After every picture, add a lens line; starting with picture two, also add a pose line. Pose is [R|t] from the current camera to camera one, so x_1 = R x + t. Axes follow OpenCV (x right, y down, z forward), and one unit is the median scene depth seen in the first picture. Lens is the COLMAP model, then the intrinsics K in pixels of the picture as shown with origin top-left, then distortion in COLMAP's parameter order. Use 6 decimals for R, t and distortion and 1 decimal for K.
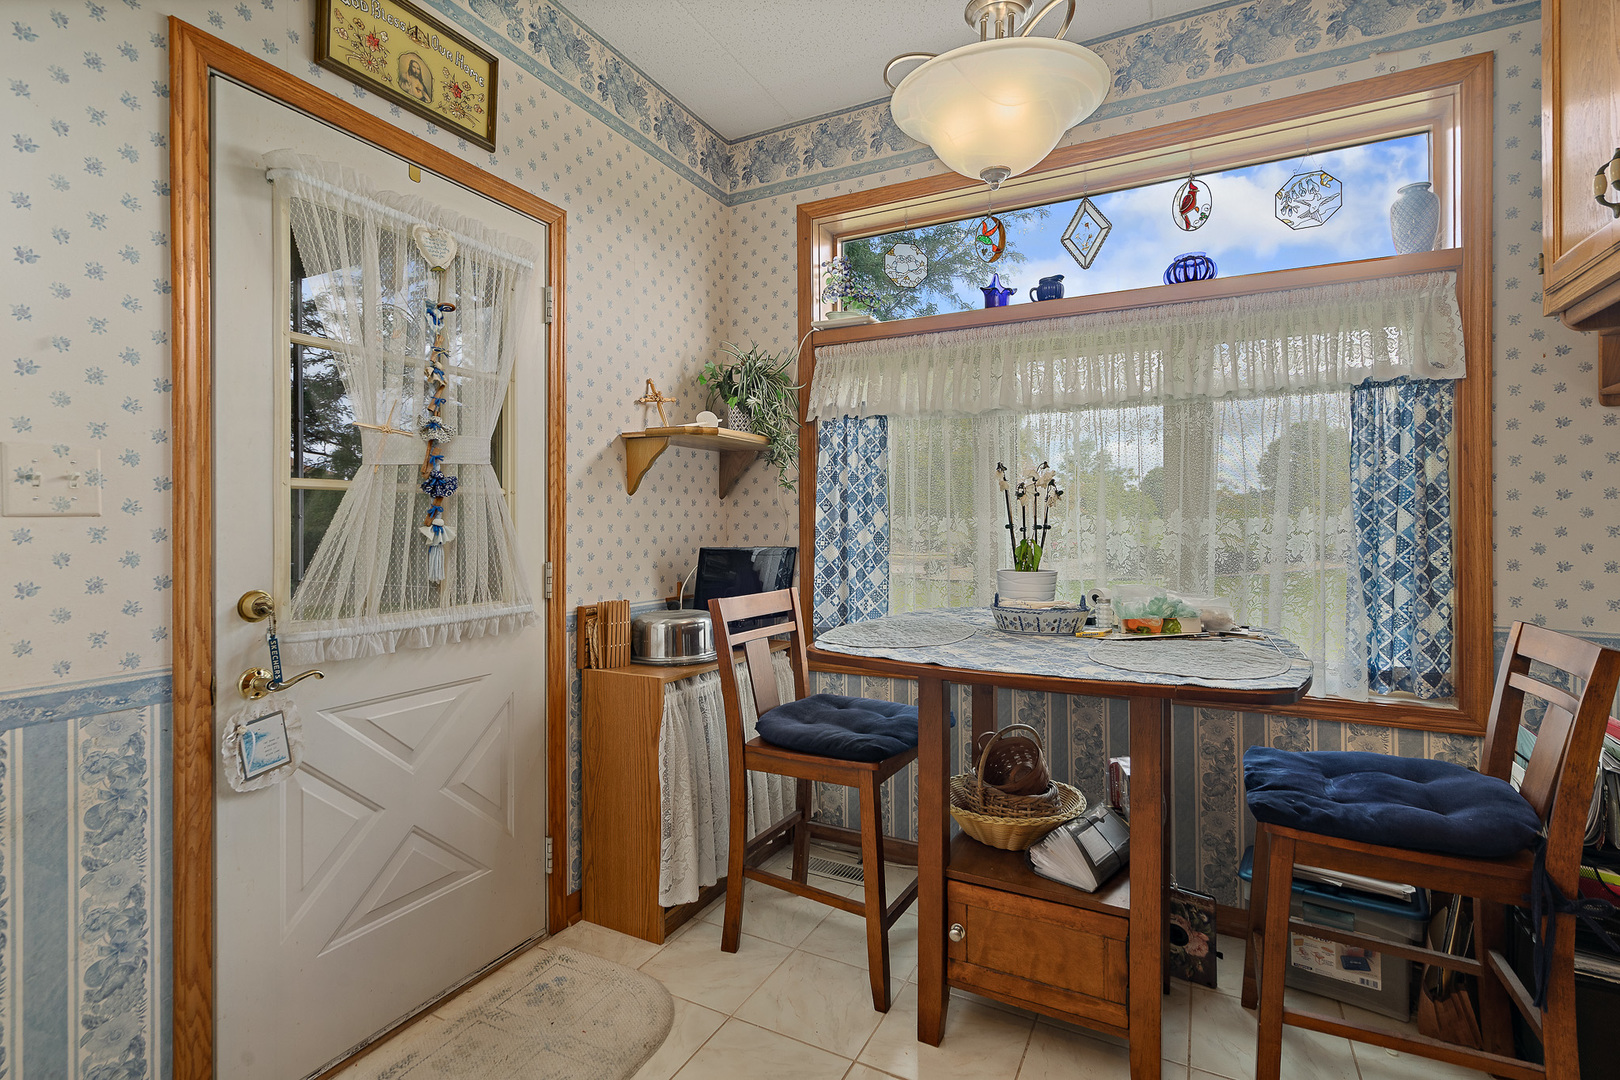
lens RADIAL K [[744.3, 0, 803.4], [0, 744.3, 526.8], [0, 0, 1]] dist [-0.003697, 0.001618]
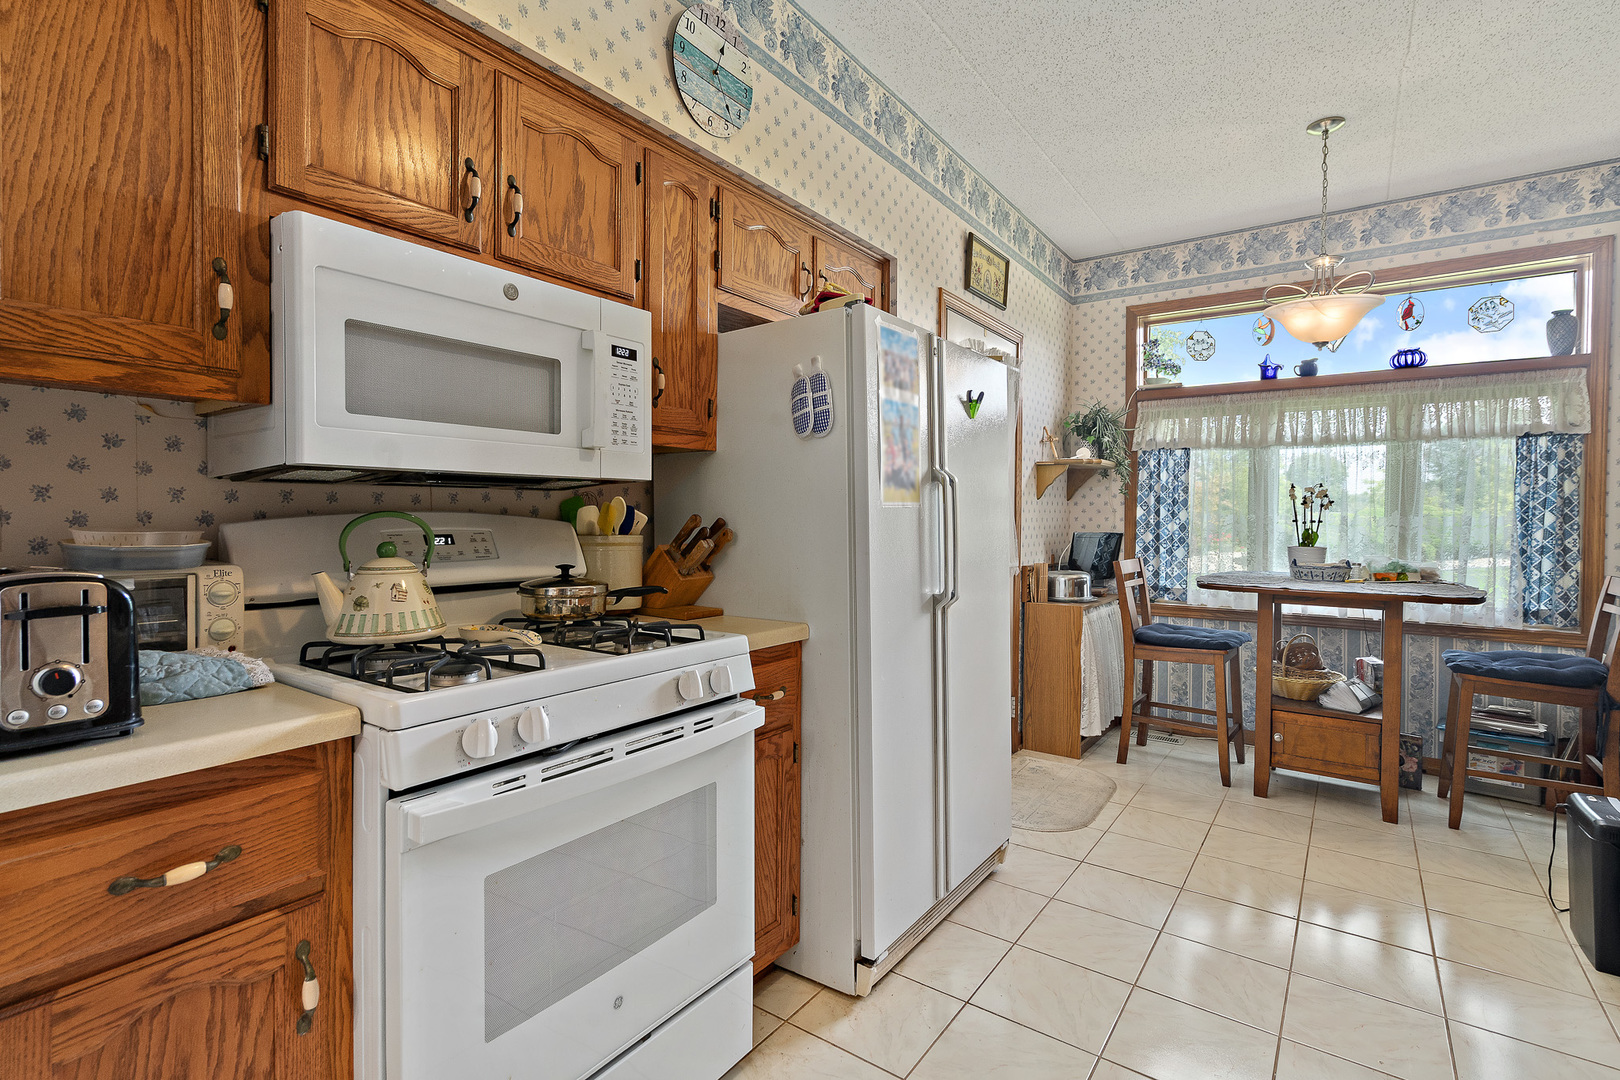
lens RADIAL K [[744.3, 0, 863.8], [0, 744.3, 533.8], [0, 0, 1]] dist [-0.003697, 0.001618]
pose [[0.995031, 0.009650, -0.099099, -0.522641], [-0.007585, 0.999747, 0.021198, 0.000764], [0.099279, -0.020341, 0.994852, -0.766484]]
